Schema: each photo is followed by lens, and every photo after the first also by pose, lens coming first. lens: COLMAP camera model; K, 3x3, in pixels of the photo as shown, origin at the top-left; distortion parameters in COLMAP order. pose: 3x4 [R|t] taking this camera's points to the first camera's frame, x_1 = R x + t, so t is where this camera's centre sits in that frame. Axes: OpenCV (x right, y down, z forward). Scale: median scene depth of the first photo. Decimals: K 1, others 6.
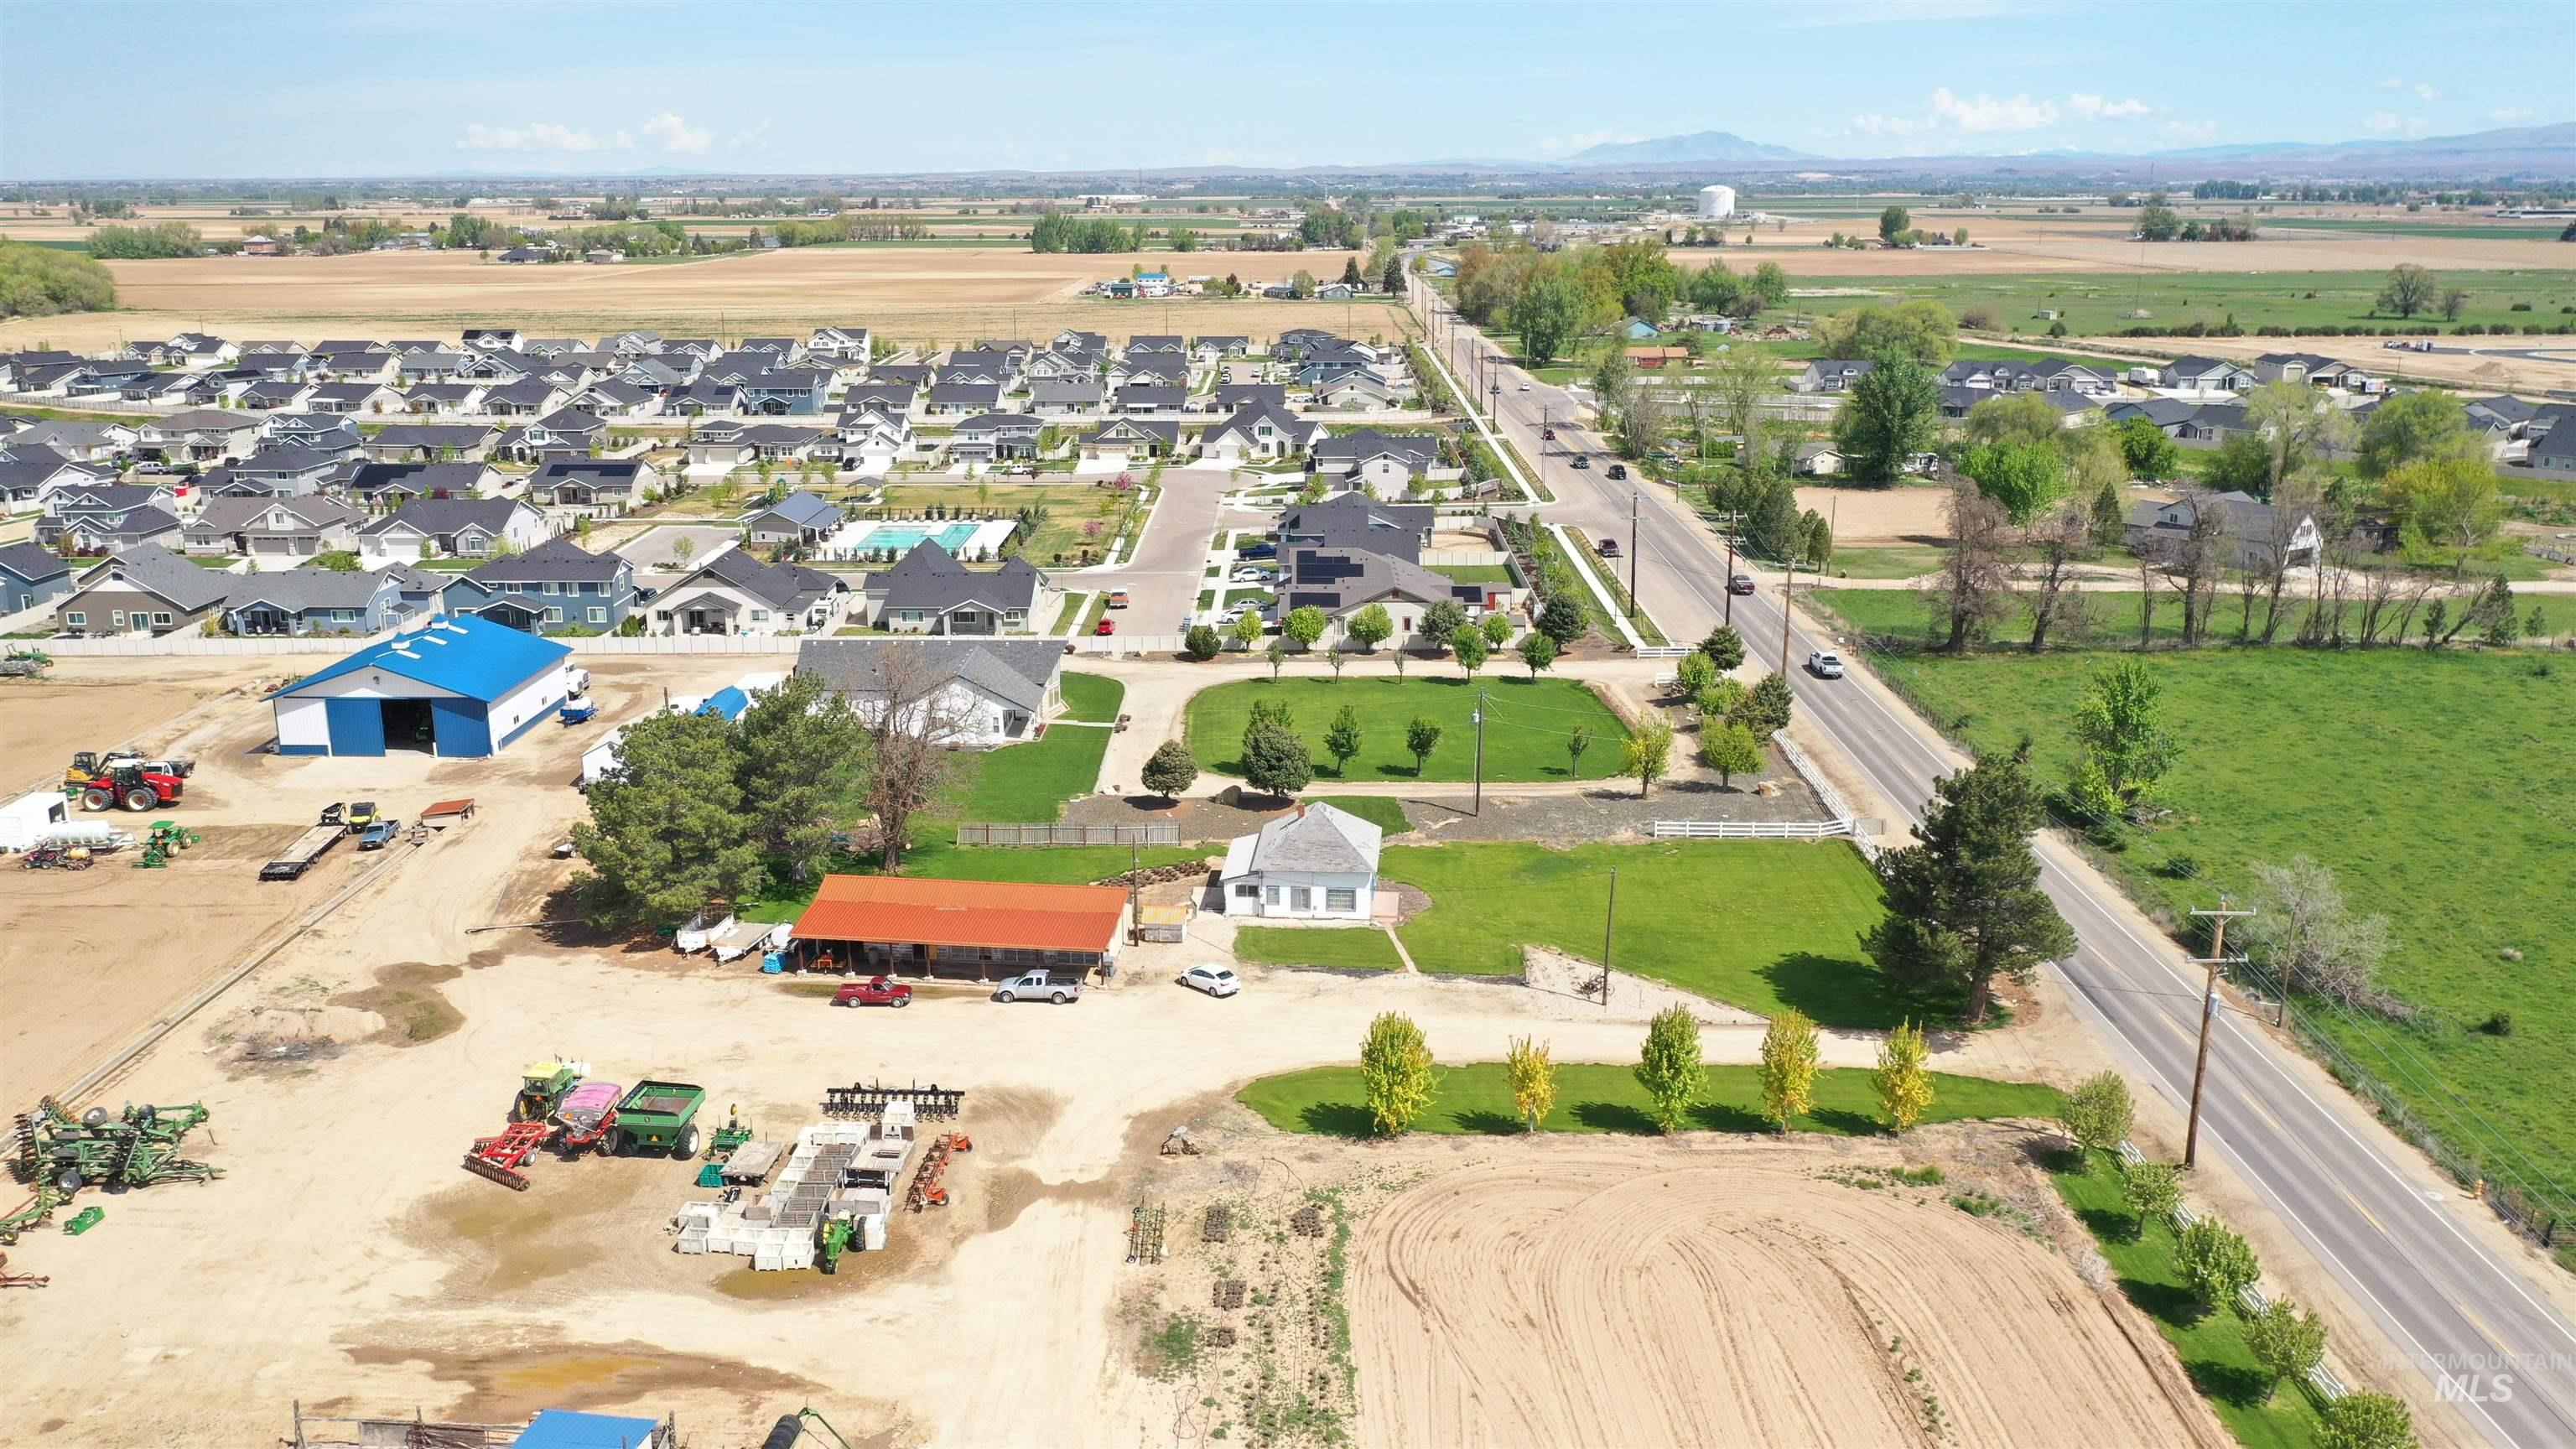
lens RADIAL K [[2033.8, 0, 1283.1], [0, 2033.8, 715.7], [0, 0, 1]] dist [0.004602, 0.005554]
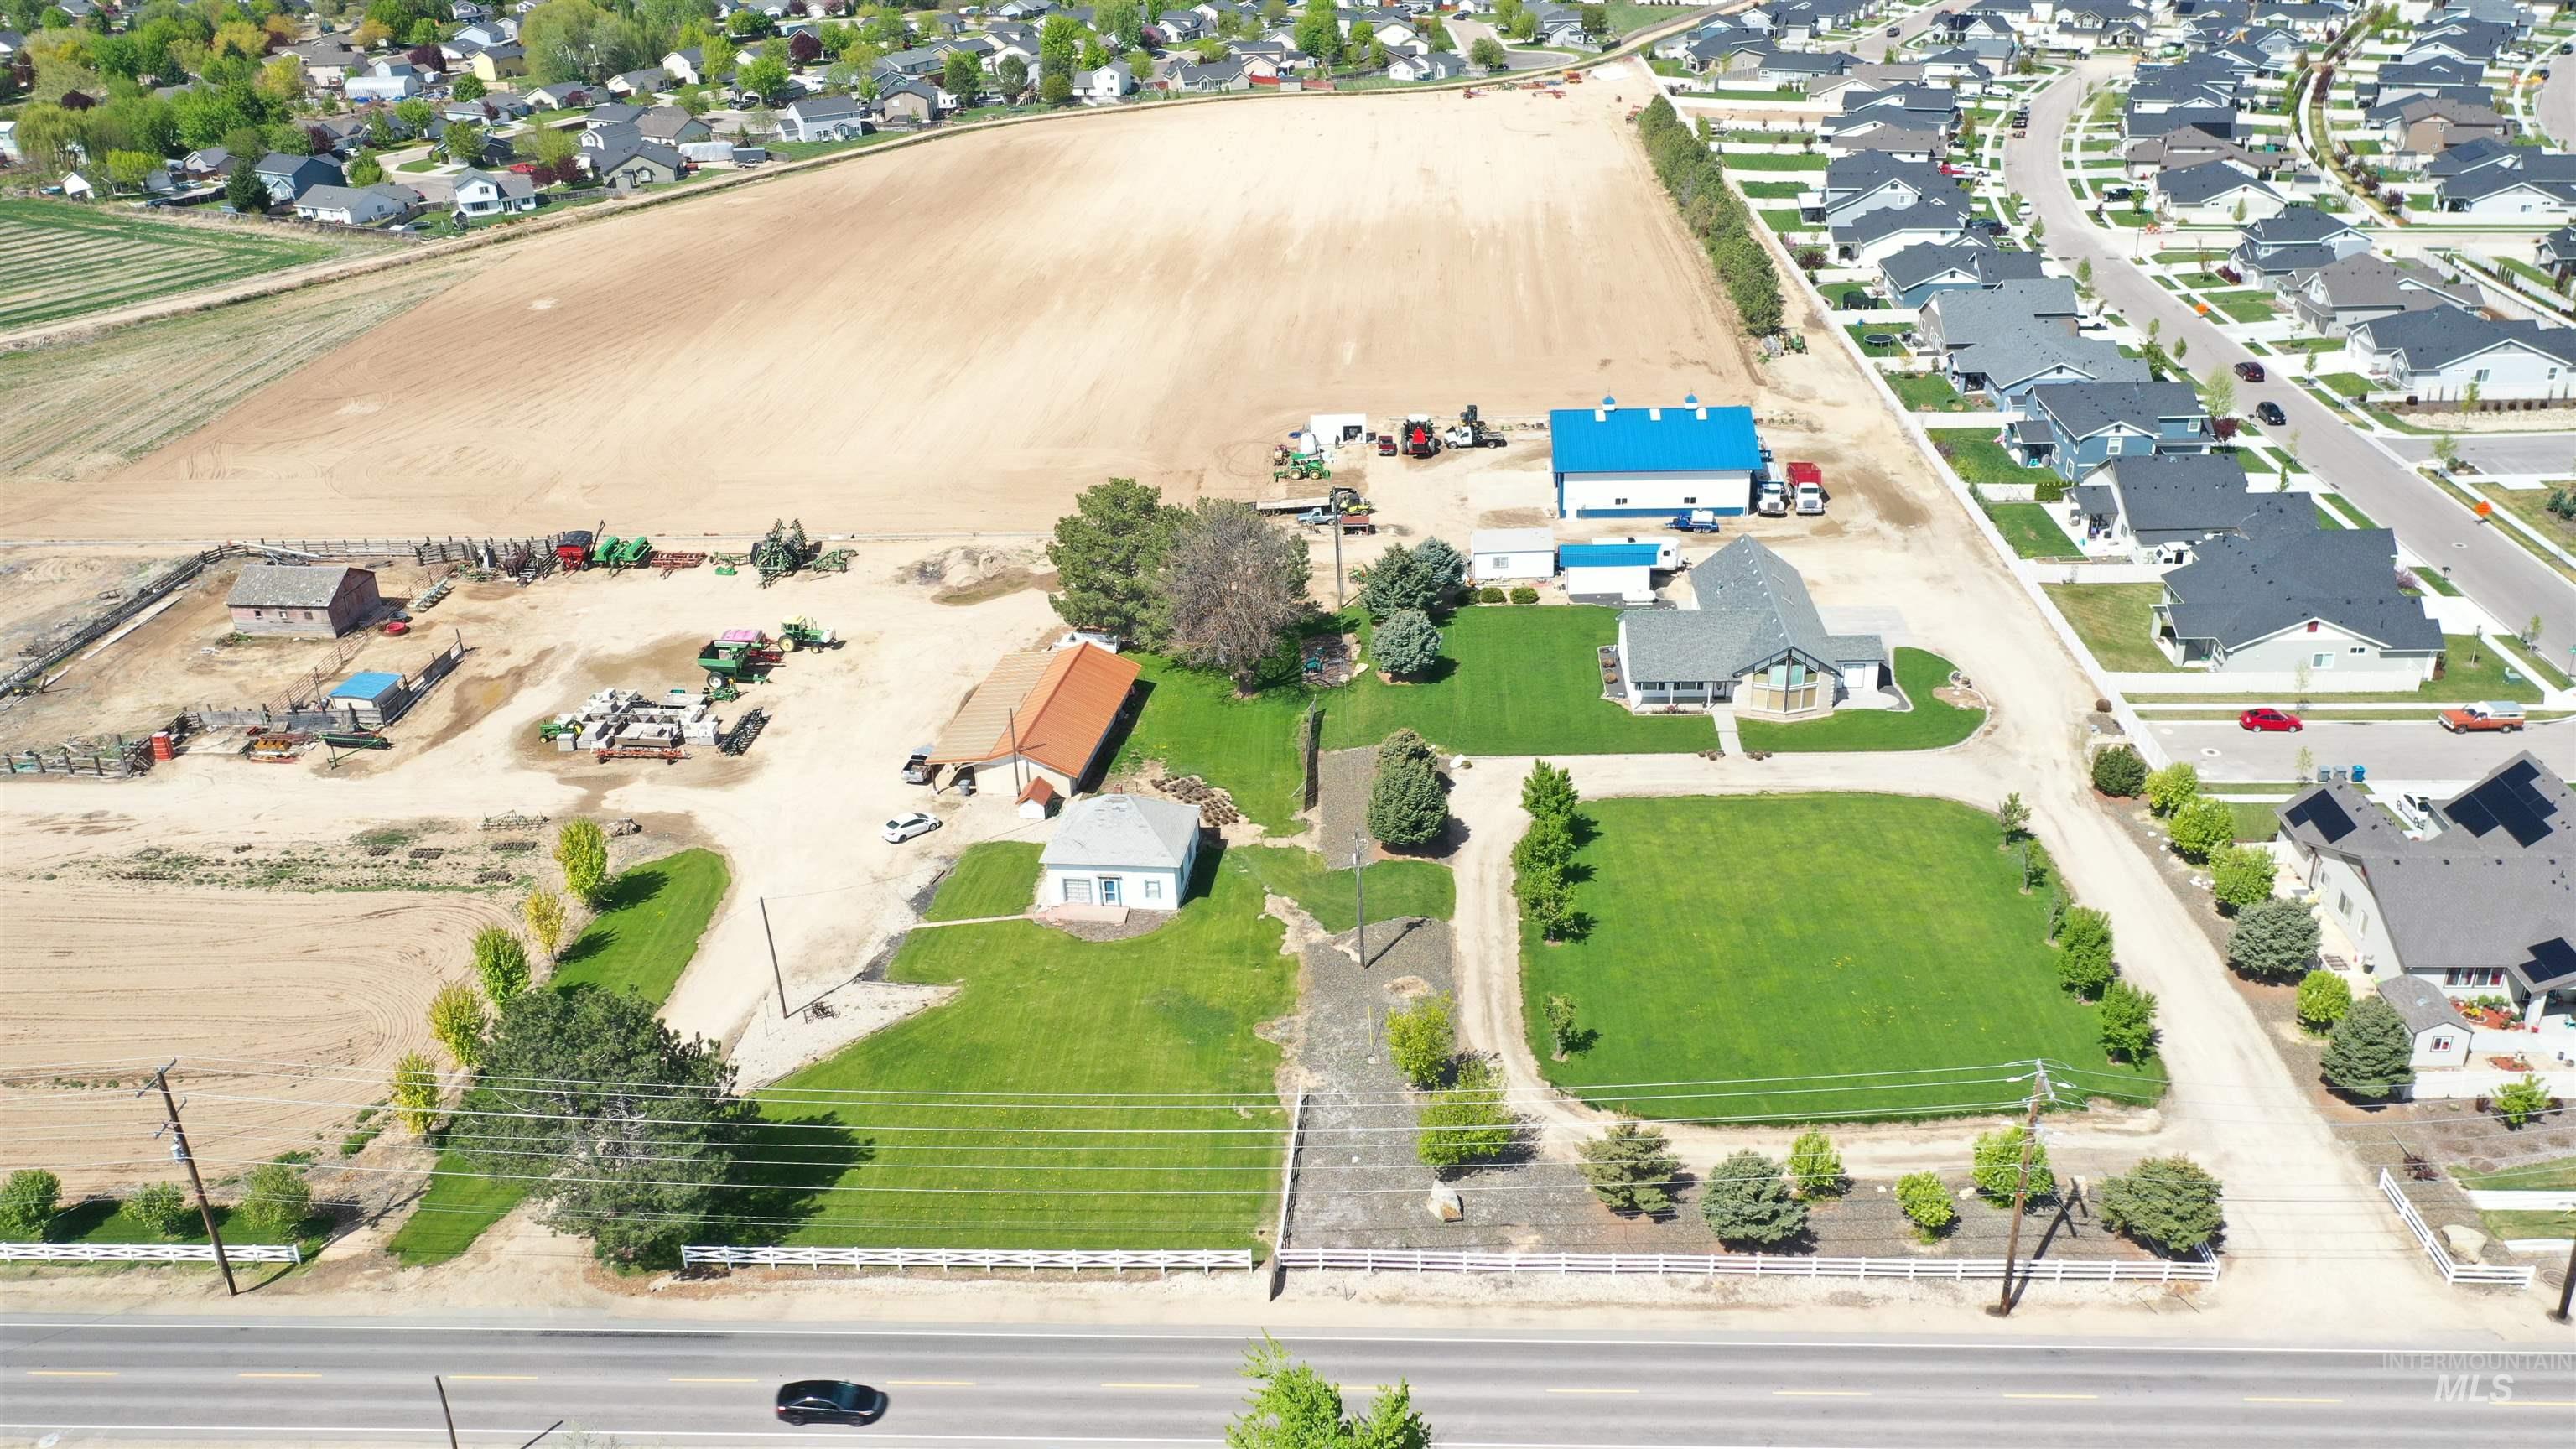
lens RADIAL K [[2033.8, 0, 1283.1], [0, 2033.8, 715.7], [0, 0, 1]] dist [0.004602, 0.005554]
pose [[-0.044552, 0.431710, -0.900911, 0.187142], [-0.219492, 0.875541, 0.430408, -0.091180], [0.974596, 0.216919, 0.055750, 0.213736]]
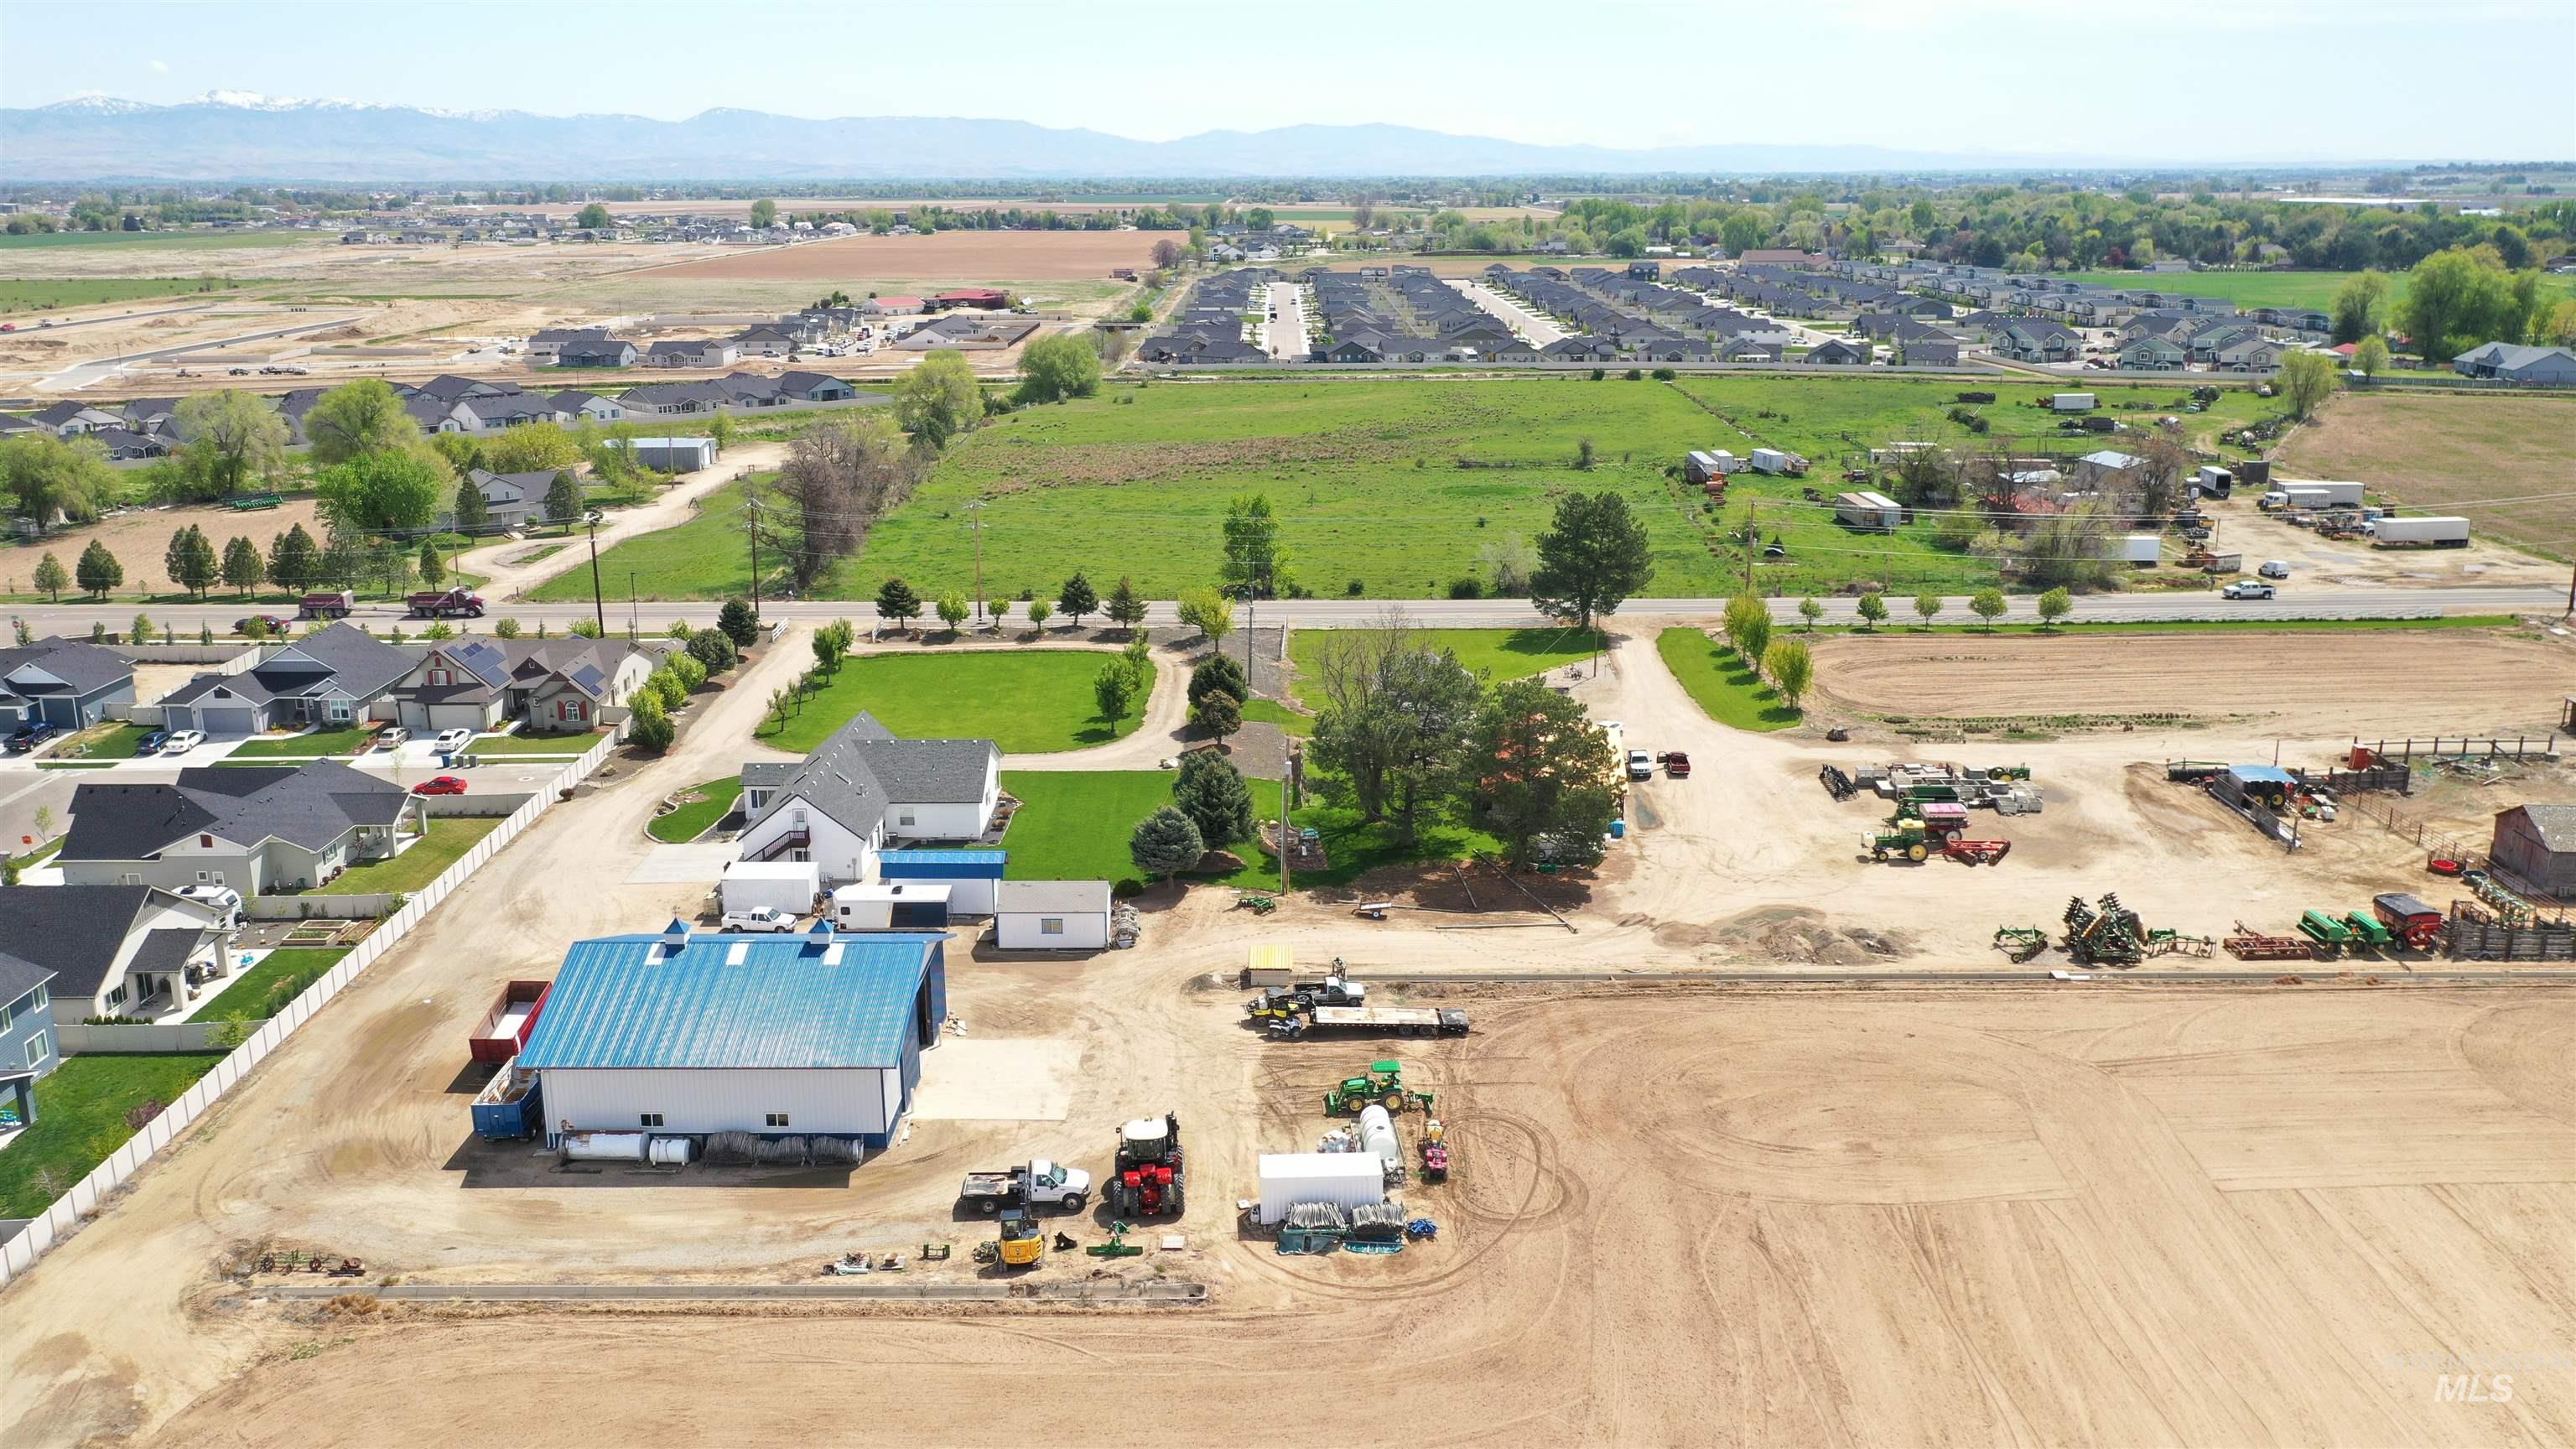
lens RADIAL K [[2033.8, 0, 1283.1], [0, 2033.8, 715.7], [0, 0, 1]] dist [0.004602, 0.005554]
pose [[-0.012070, -0.253335, 0.967303, -0.281548], [0.257377, 0.933992, 0.247823, -0.059890], [-0.966236, 0.251953, 0.053929, 0.216705]]
